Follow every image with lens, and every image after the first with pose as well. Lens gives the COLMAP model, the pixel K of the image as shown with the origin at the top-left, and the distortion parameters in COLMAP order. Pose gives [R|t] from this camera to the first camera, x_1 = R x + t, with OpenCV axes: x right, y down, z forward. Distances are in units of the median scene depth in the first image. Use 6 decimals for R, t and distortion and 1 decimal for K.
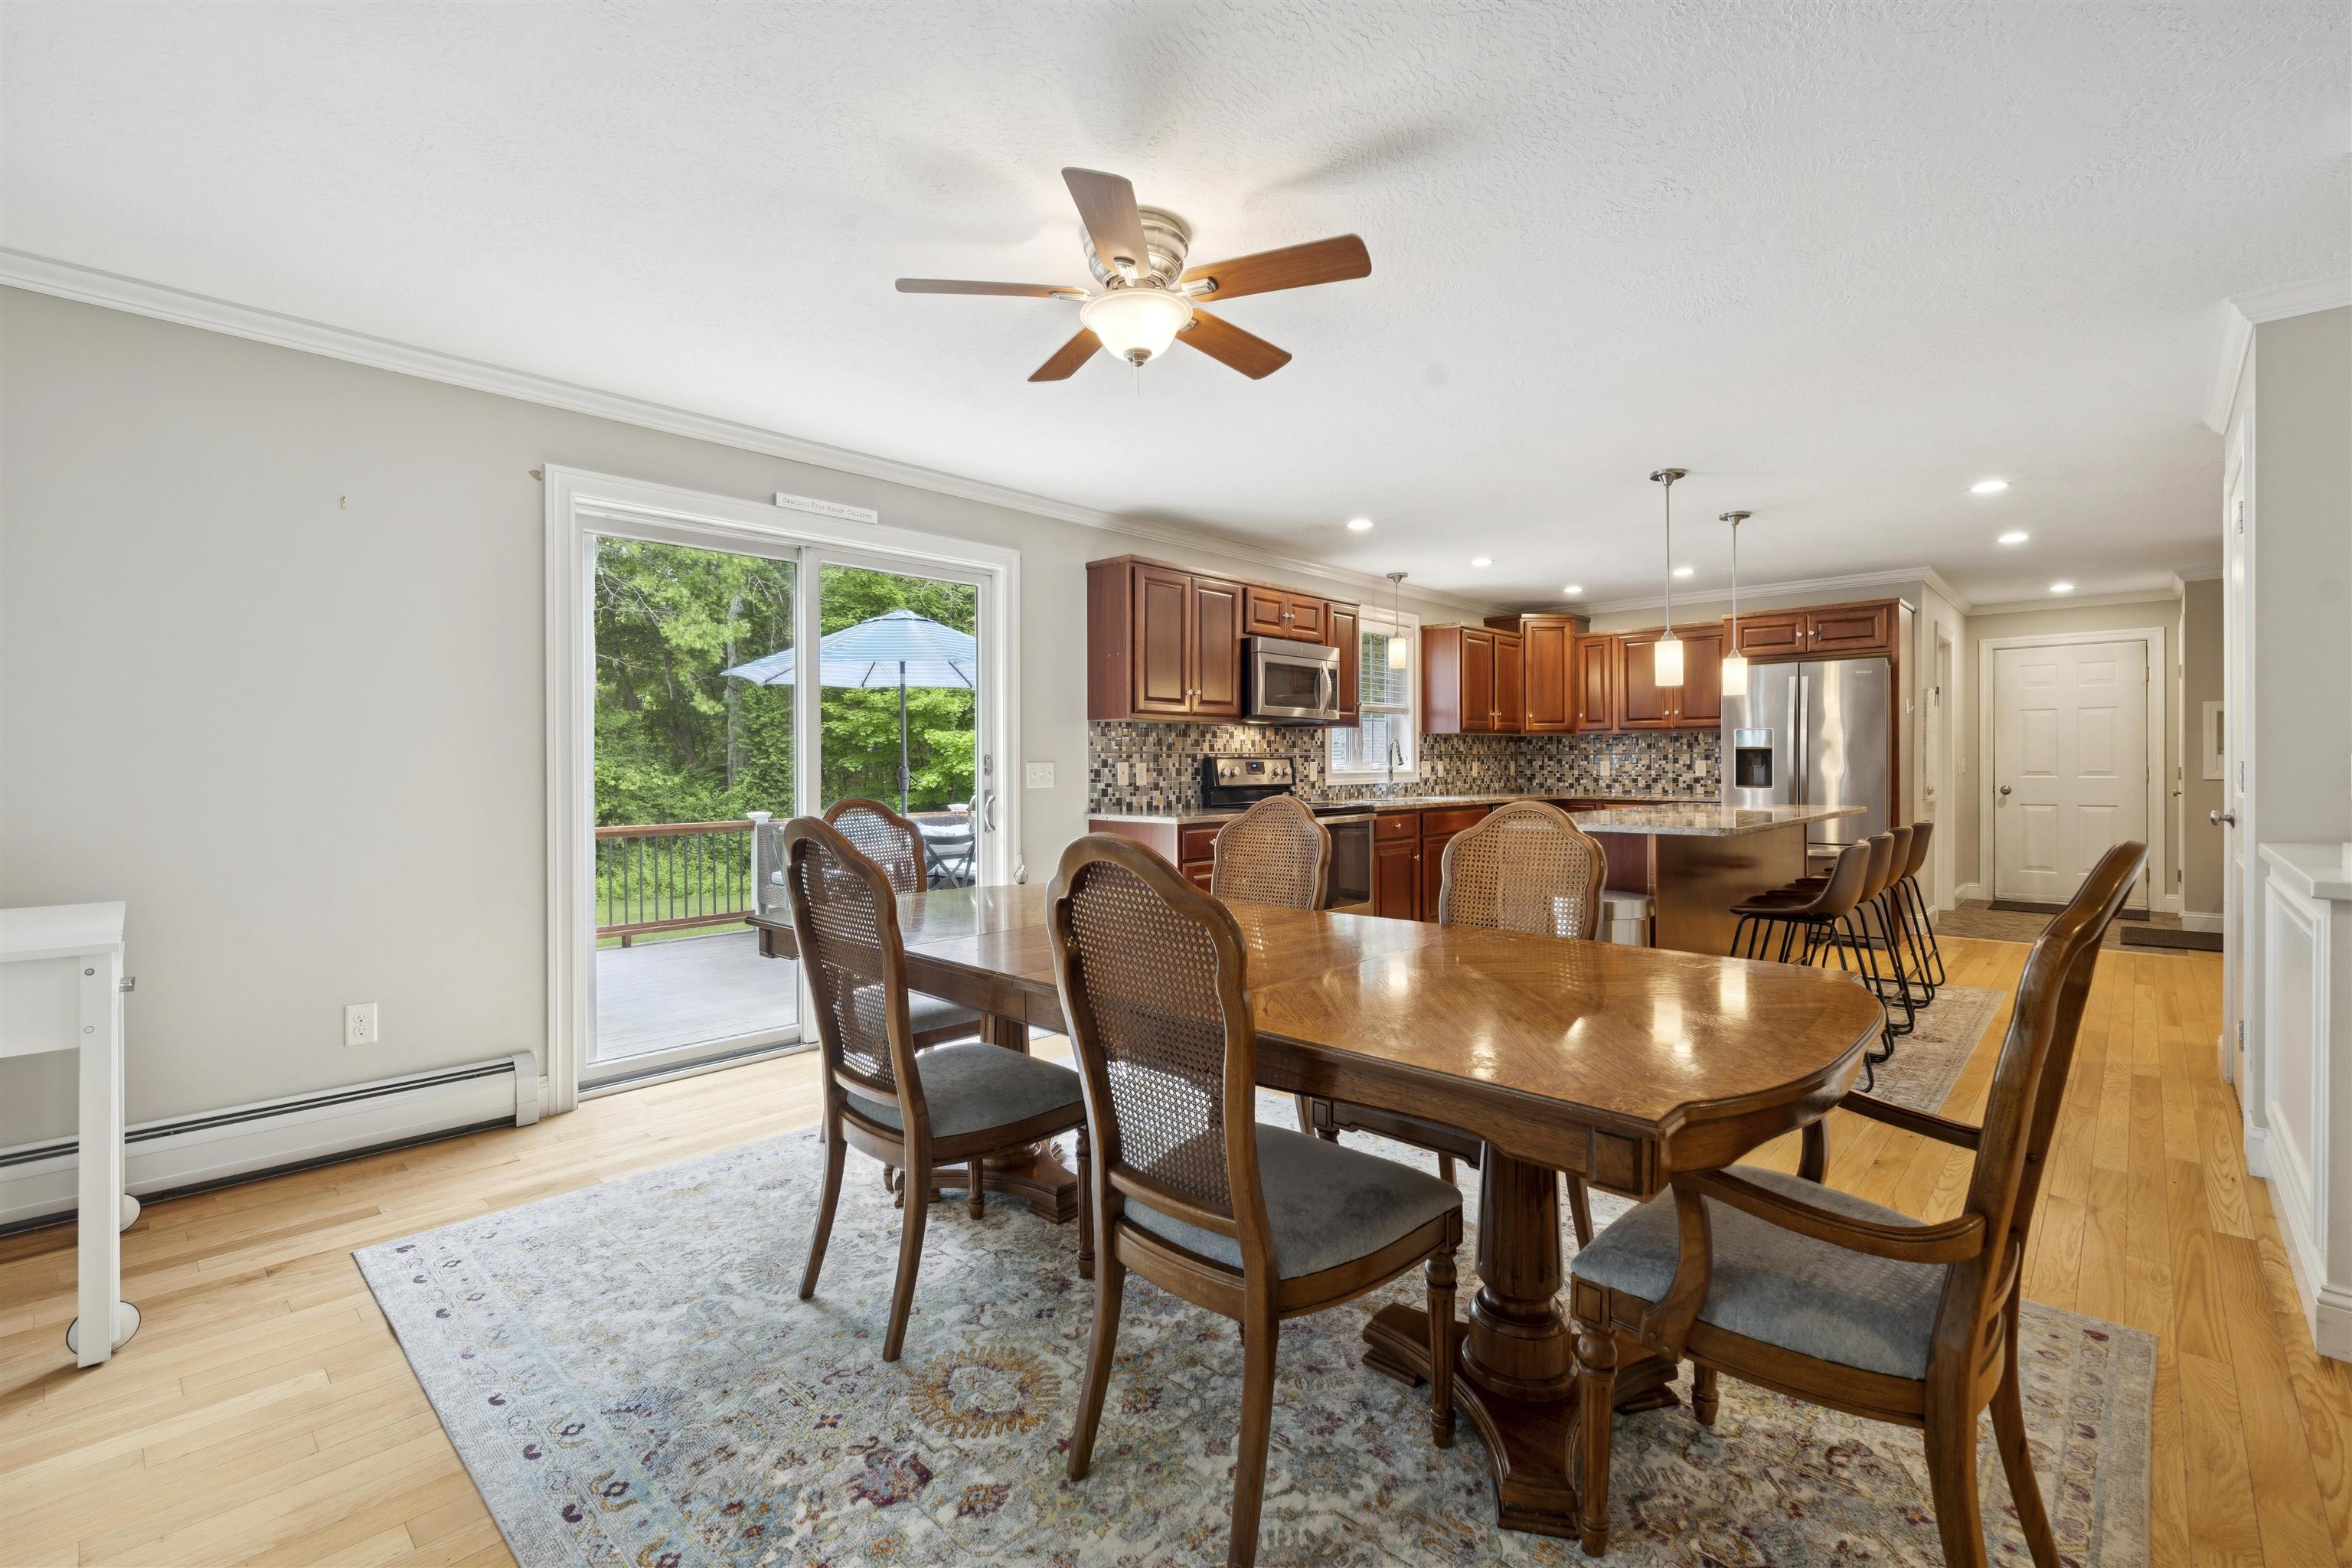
lens RADIAL K [[1029.5, 0, 1173.7], [0, 1029.5, 775.7], [0, 0, 1]] dist [-0.004192, 0.000027]
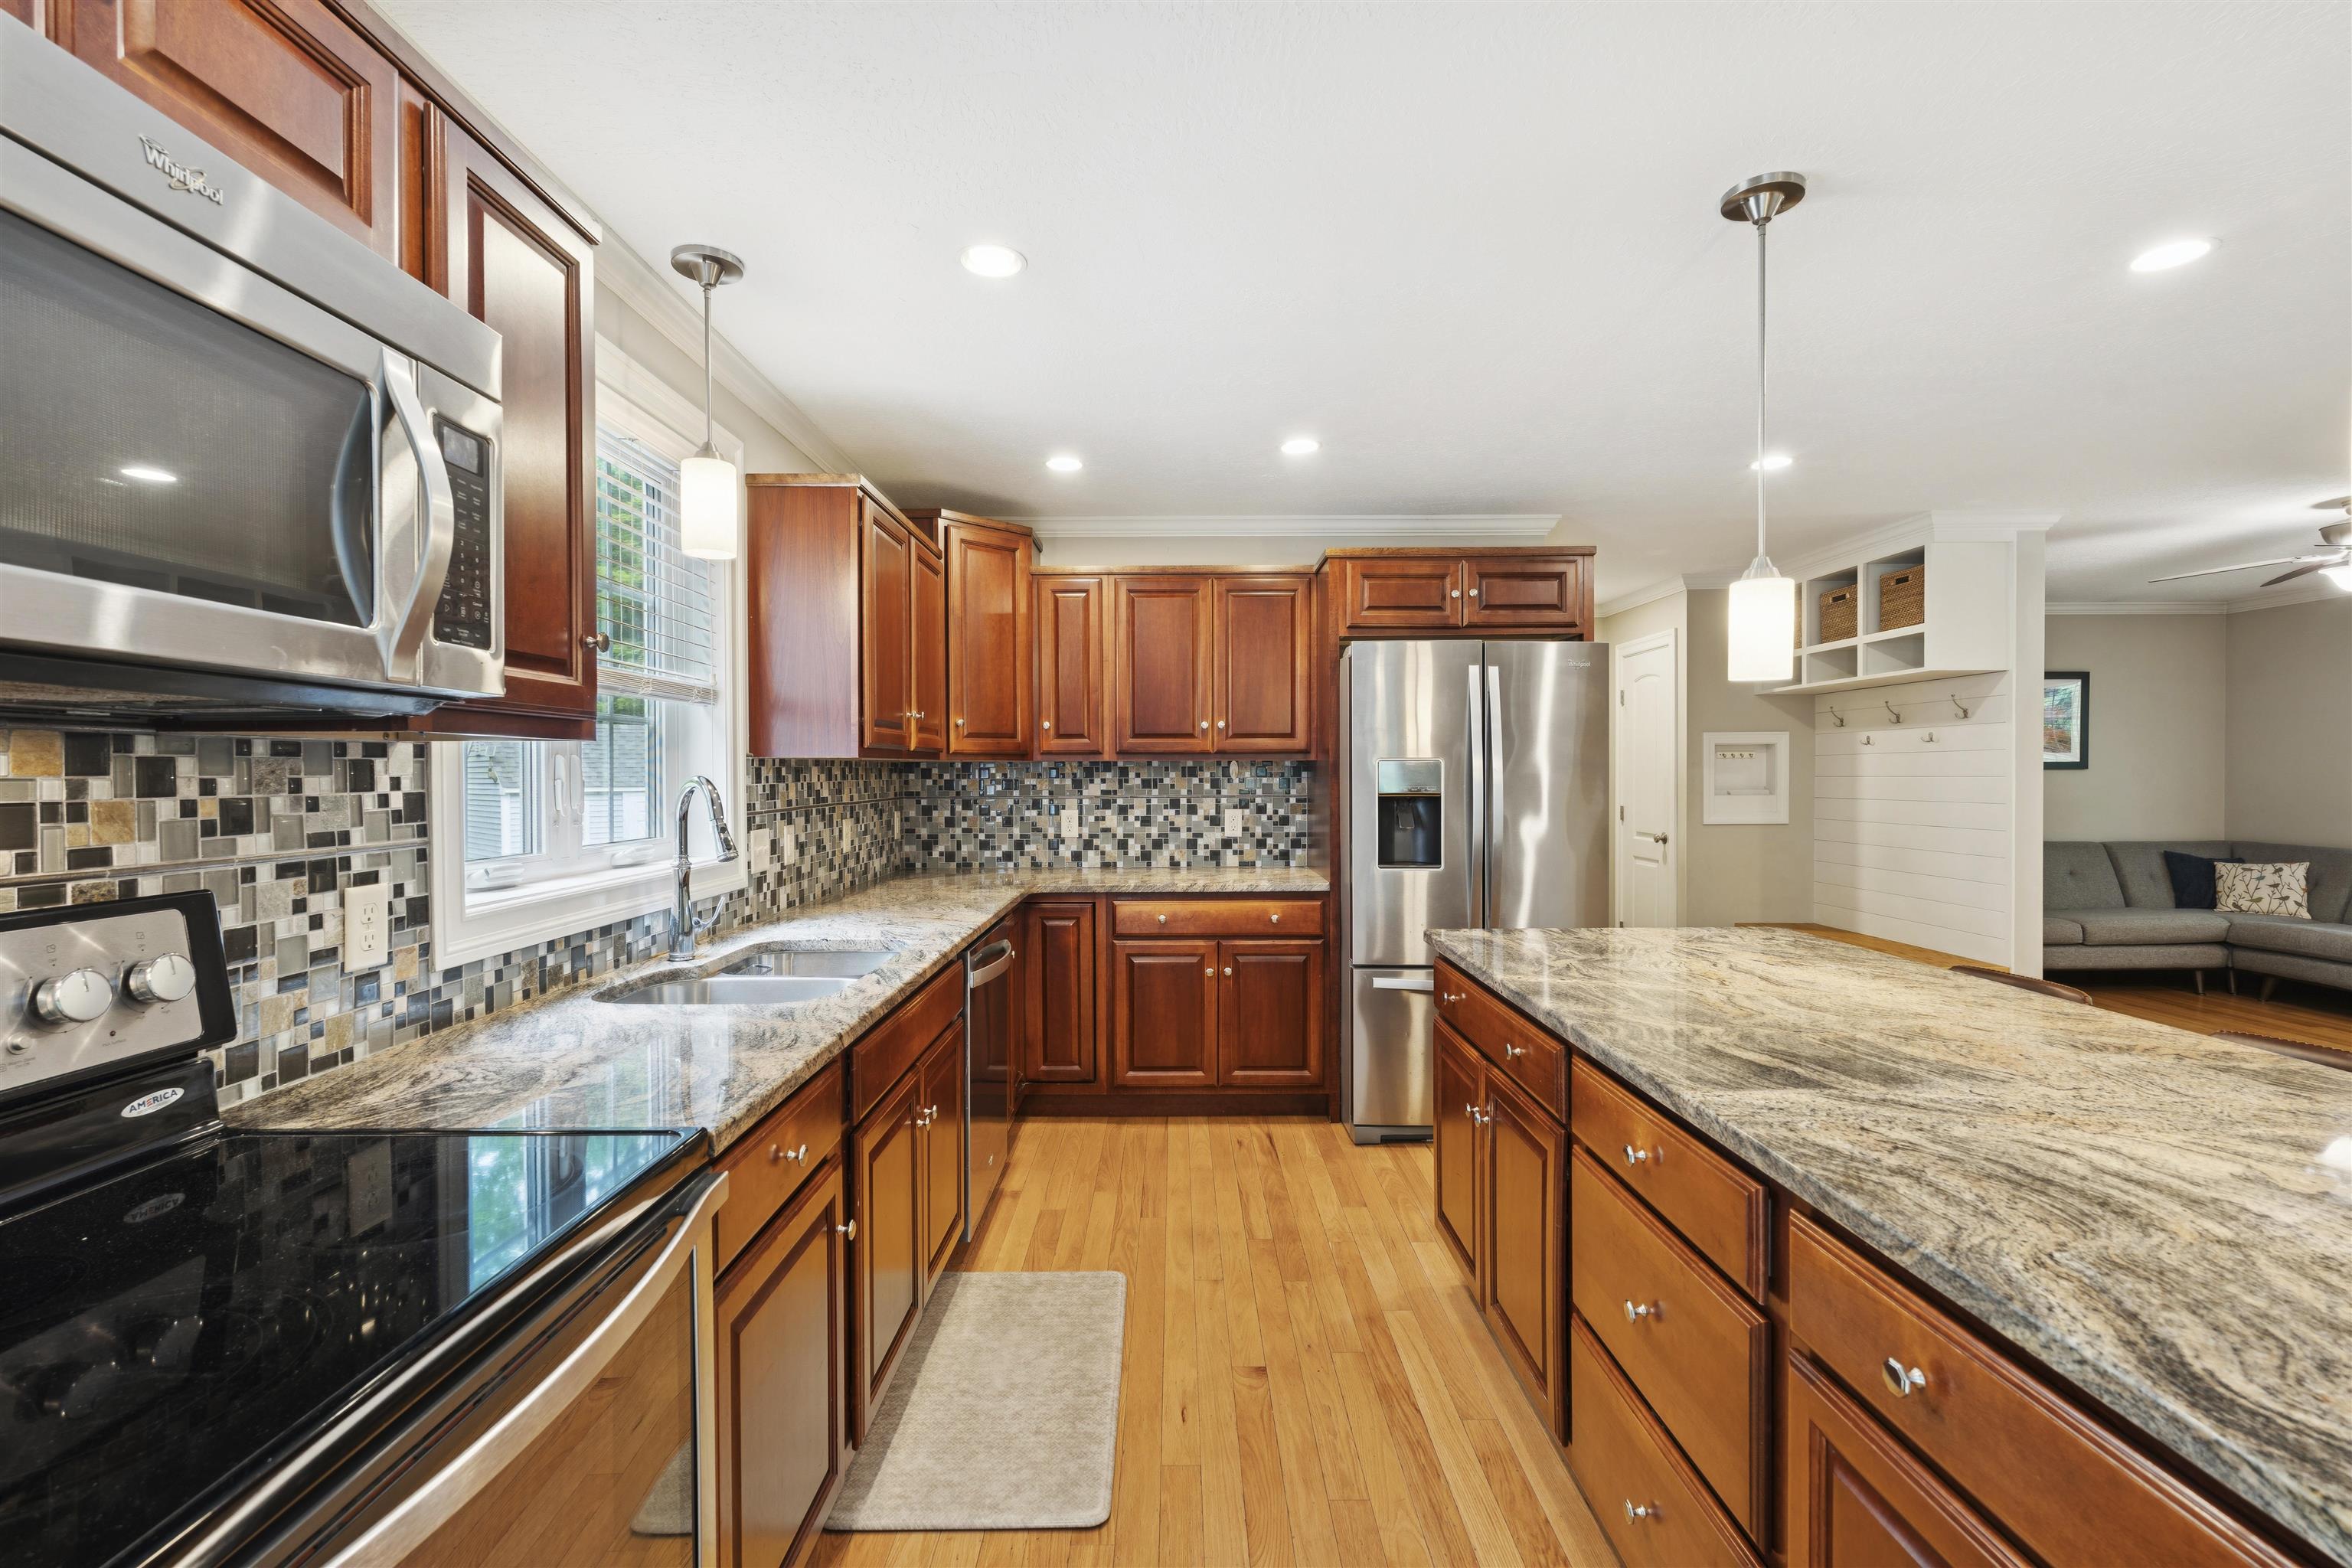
lens RADIAL K [[1025.7, 0, 1176.0], [0, 1025.7, 784.0], [0, 0, 1]] dist [-0.002838, 0.000121]
pose [[0.727187, -0.005707, 0.686416, 0.110453], [0.007939, 0.999968, -0.000097, -0.034345], [-0.686394, 0.005520, 0.727209, 0.709672]]
